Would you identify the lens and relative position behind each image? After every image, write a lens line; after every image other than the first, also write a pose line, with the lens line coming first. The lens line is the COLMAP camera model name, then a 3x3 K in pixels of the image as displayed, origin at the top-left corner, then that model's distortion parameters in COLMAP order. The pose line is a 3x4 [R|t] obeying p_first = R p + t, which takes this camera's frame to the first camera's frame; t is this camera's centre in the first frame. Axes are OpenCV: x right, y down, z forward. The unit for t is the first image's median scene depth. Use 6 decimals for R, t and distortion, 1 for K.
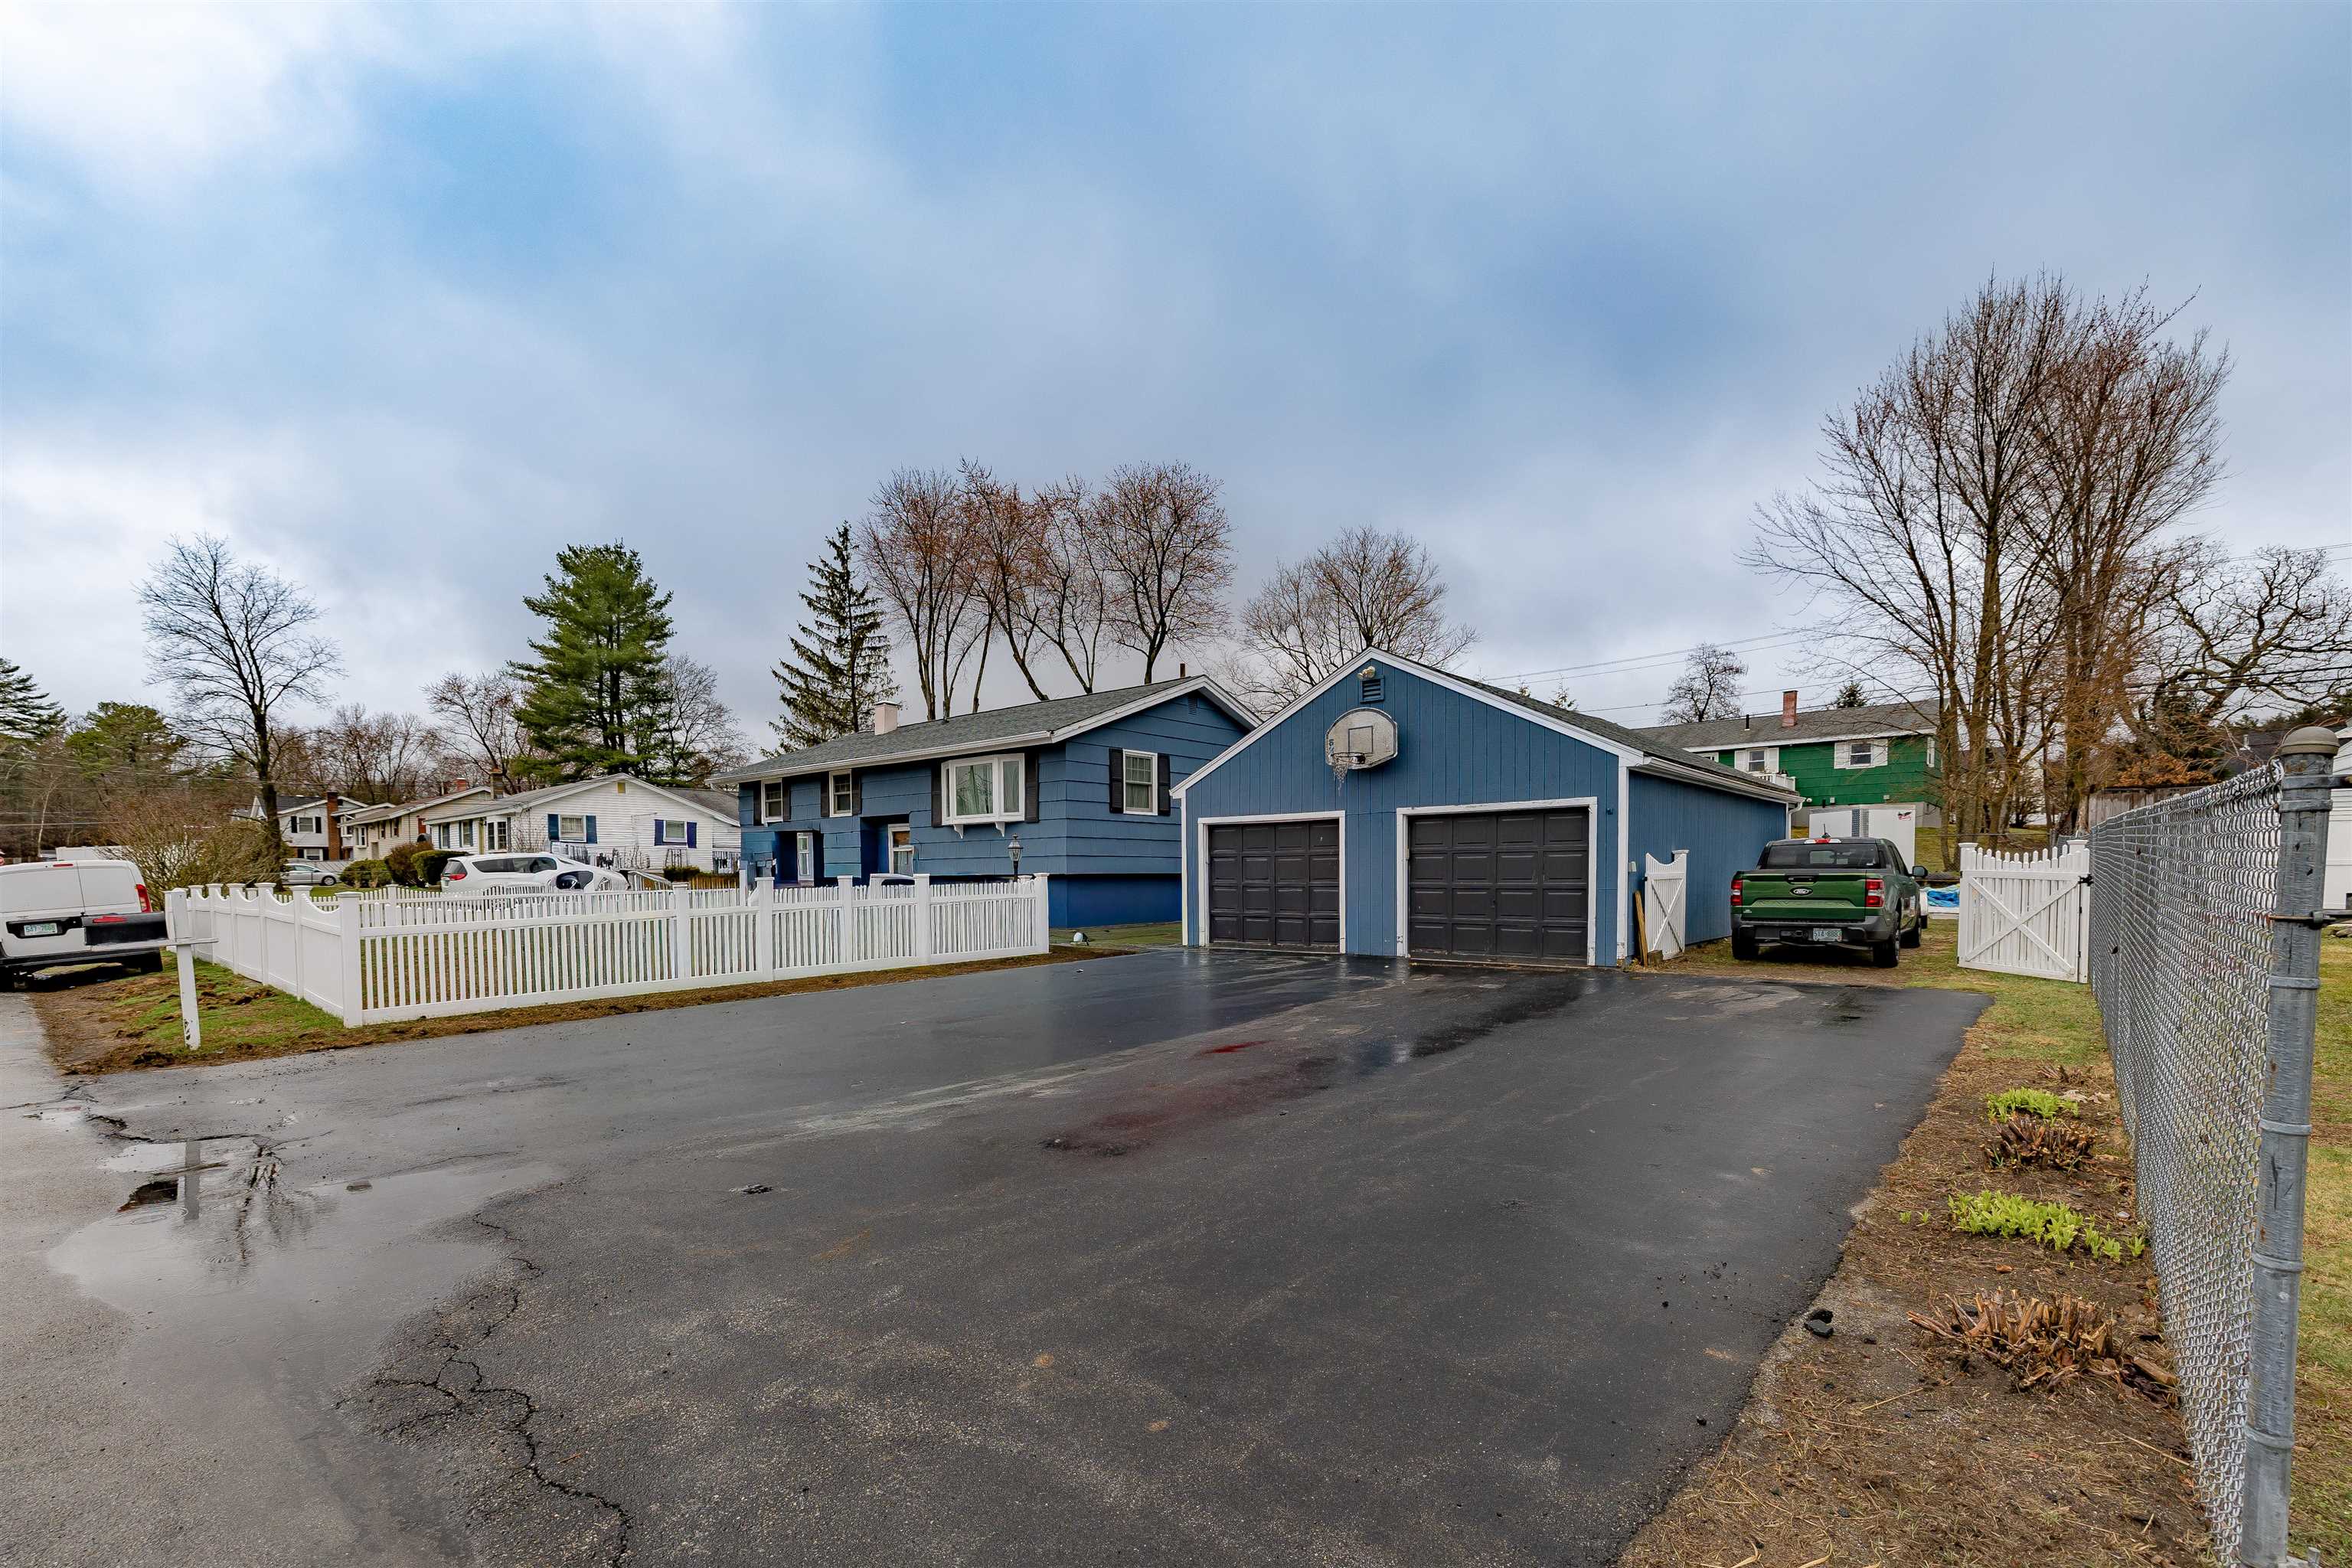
lens RADIAL K [[1007.1, 0, 1089.9], [0, 1007.1, 904.8], [0, 0, 1]] dist [-0.000963, 0.000695]
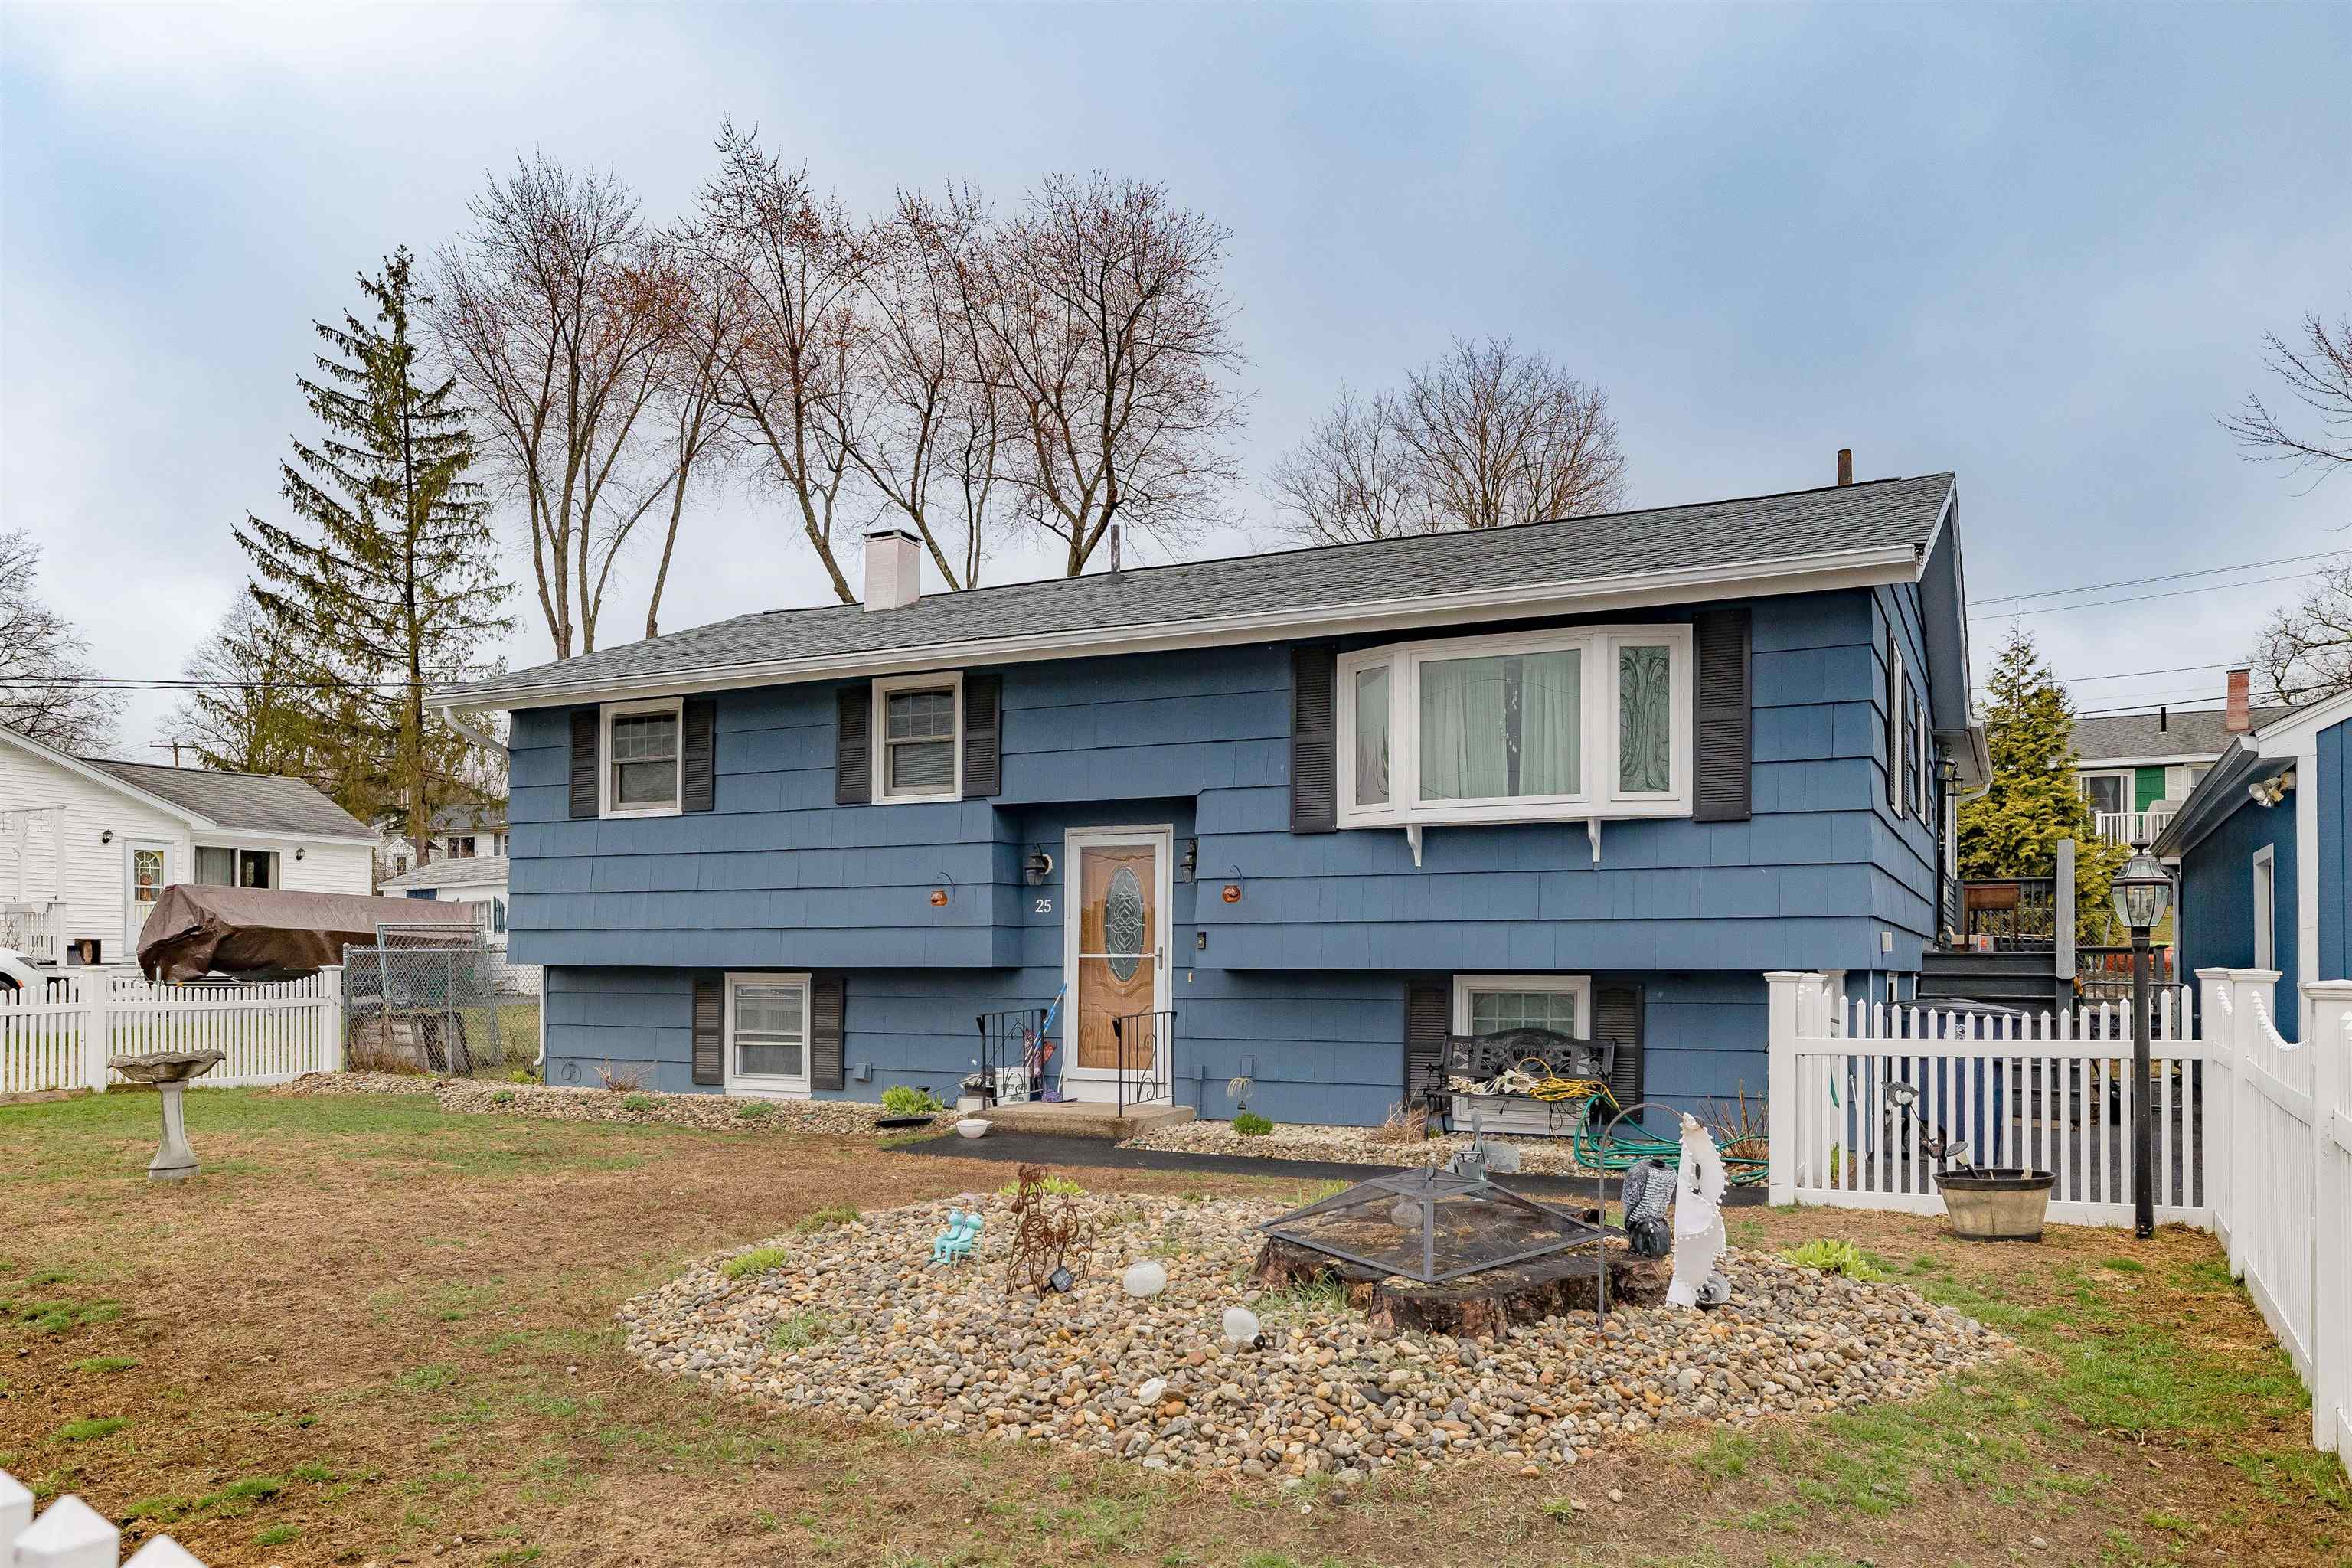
lens RADIAL K [[1666.9, 0, 1115.3], [0, 1666.9, 926.9], [0, 0, 1]] dist [0.003416, 0.024568]
pose [[0.966504, 0.016652, 0.256110, -0.109878], [-0.002539, 0.998465, -0.055336, -0.003622], [-0.256638, 0.052832, 0.965063, 0.137327]]
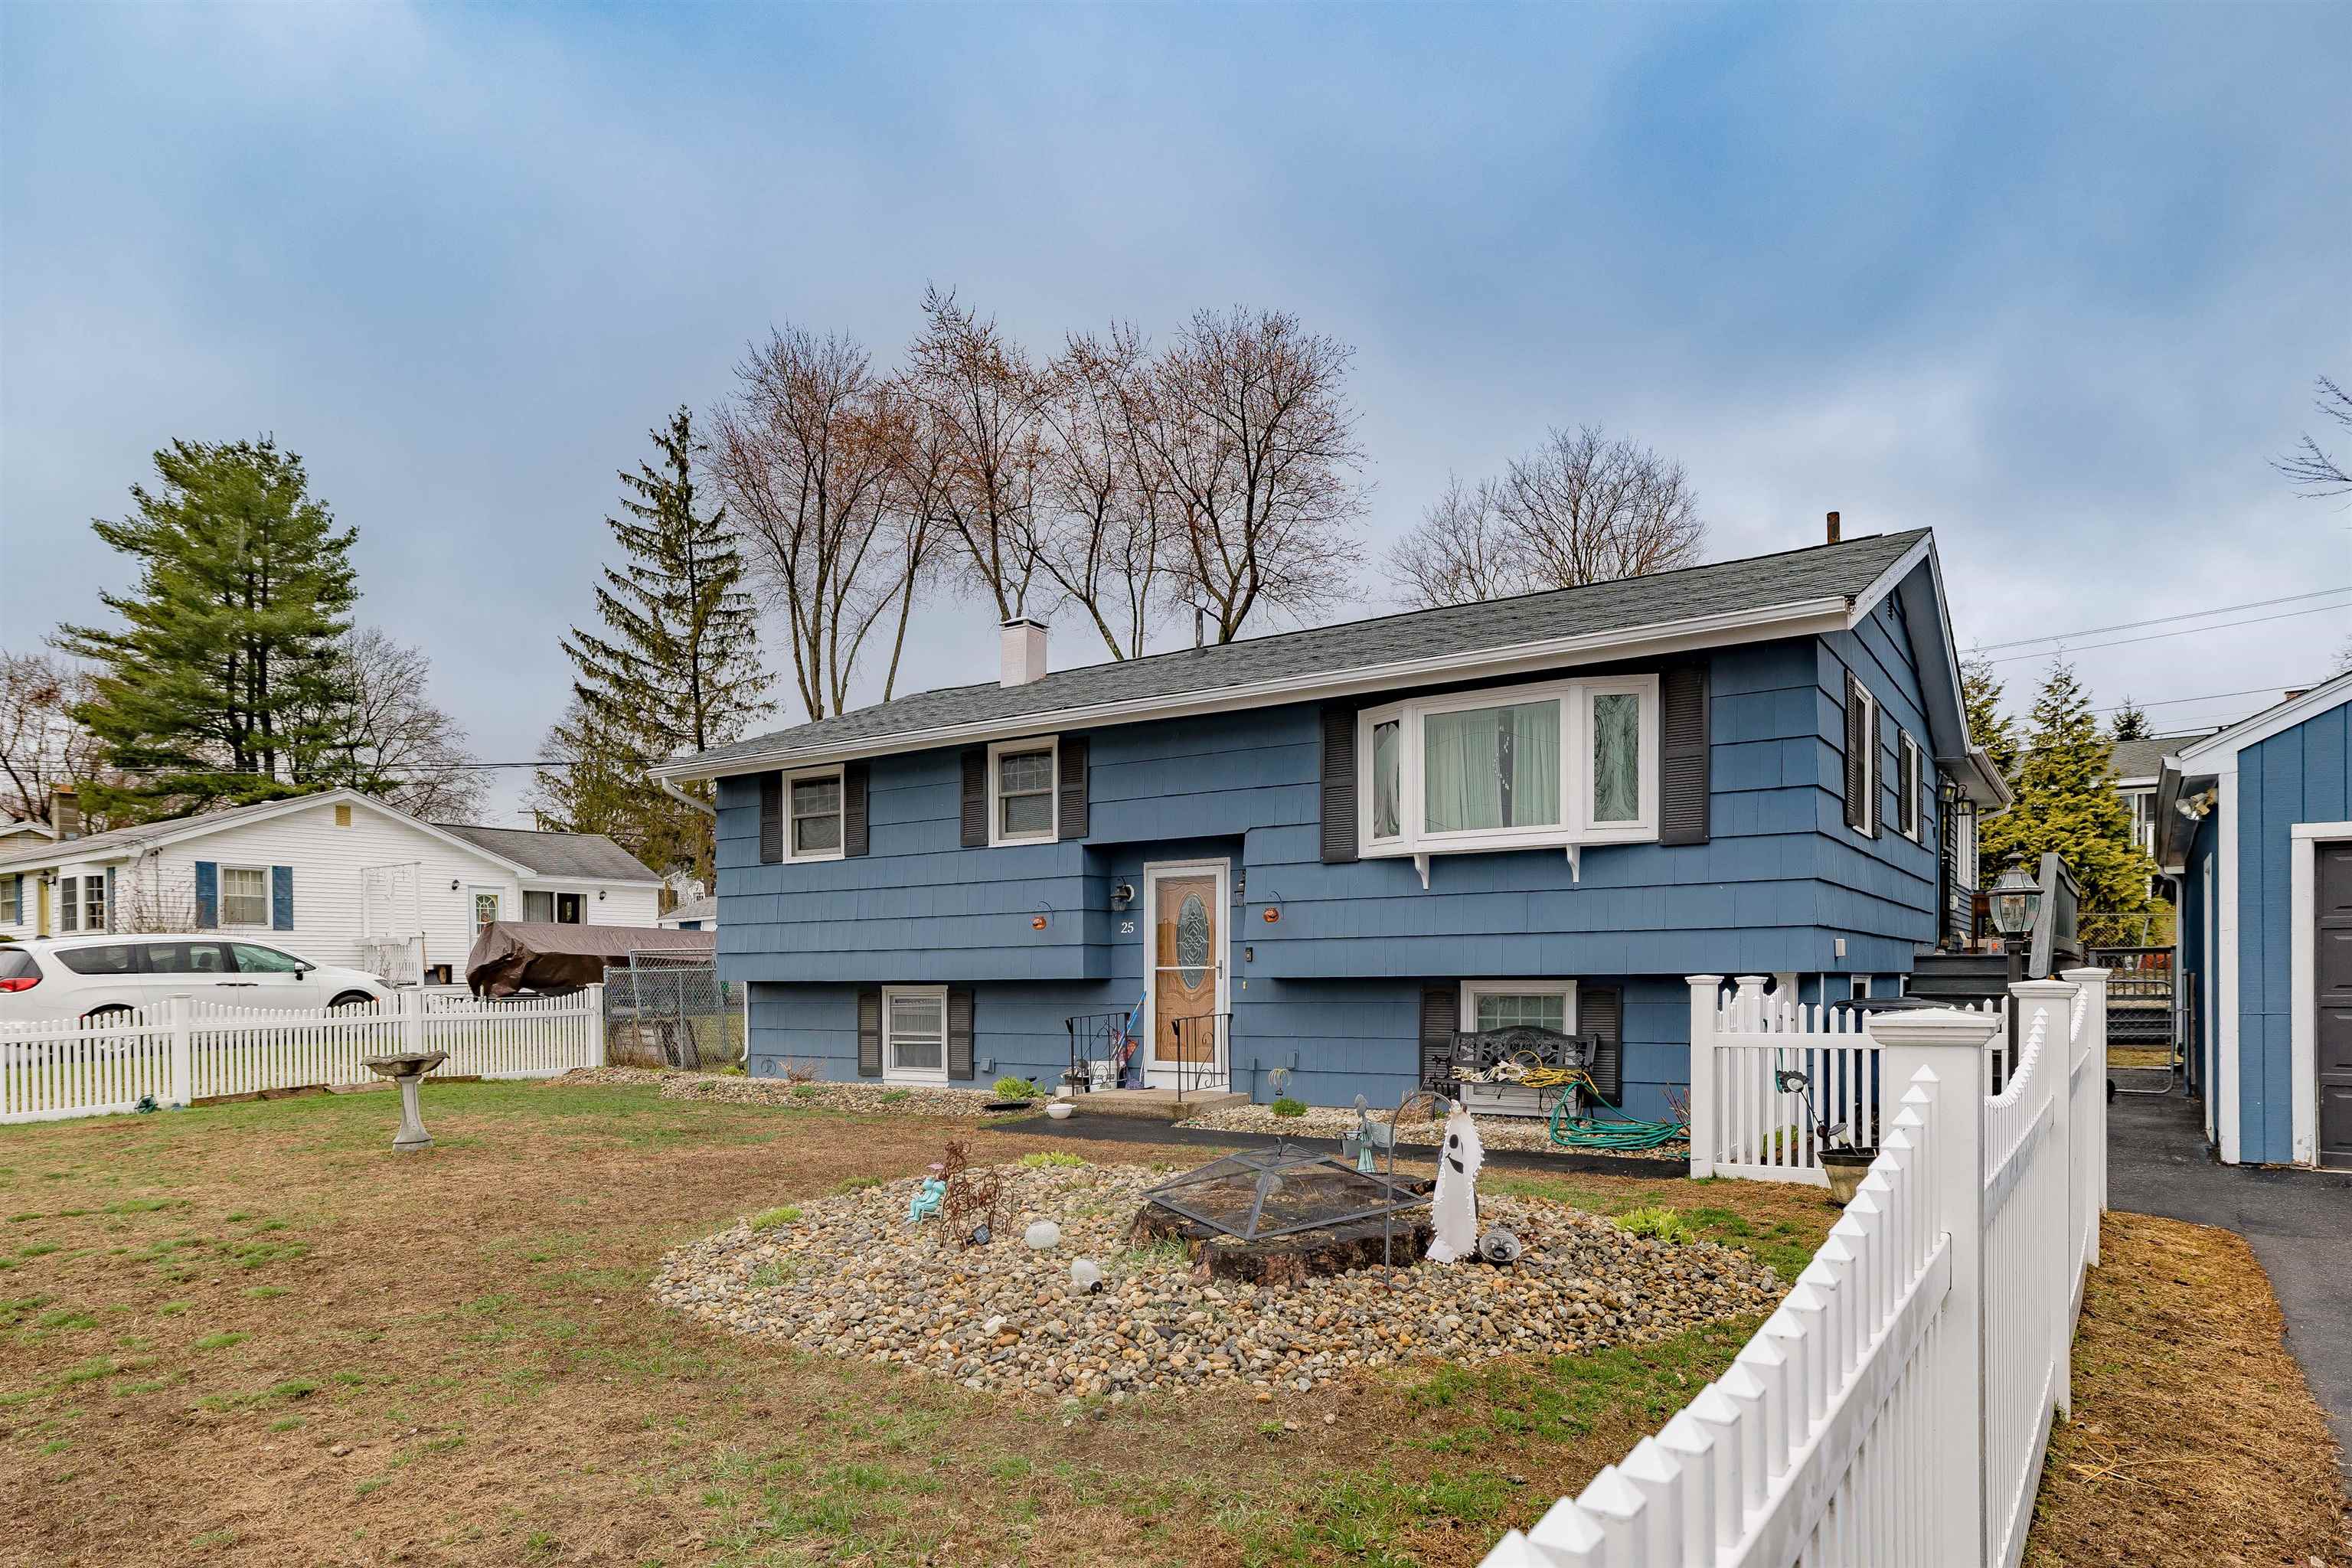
lens RADIAL K [[1384.4, 0, 1119.0], [0, 1384.4, 973.8], [0, 0, 1]] dist [0.013034, 0.004615]
pose [[0.990577, -0.001282, 0.136952, -0.096075], [0.005926, 0.999421, -0.033506, -0.003756], [-0.136830, 0.034002, 0.990011, 0.133758]]
